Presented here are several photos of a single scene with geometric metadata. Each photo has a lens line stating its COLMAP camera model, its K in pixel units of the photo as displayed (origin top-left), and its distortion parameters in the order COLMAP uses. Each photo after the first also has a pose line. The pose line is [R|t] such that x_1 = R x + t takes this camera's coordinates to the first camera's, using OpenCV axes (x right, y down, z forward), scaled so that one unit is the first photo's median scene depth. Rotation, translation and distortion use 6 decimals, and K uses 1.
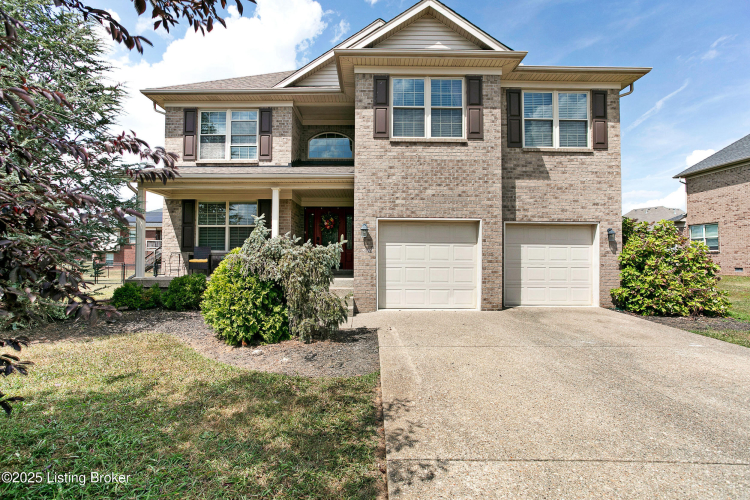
lens RADIAL K [[366.6, 0, 375.9], [0, 366.6, 250.8], [0, 0, 1]] dist [0.001095, -0.000113]
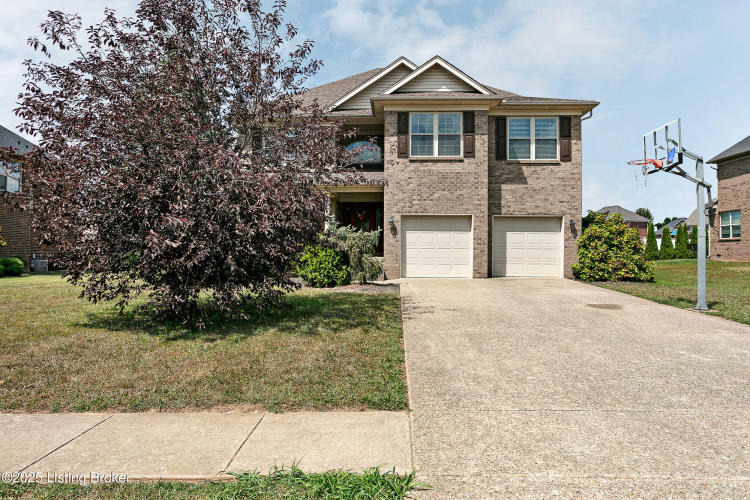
lens RADIAL K [[532.0, 0, 396.1], [0, 532.0, 285.6], [0, 0, 1]] dist [0.032710, 0.001983]
pose [[0.999882, -0.001121, -0.015289, 0.018921], [0.002286, 0.997078, 0.076356, 0.032081], [0.015158, -0.076381, 0.996963, -1.080037]]
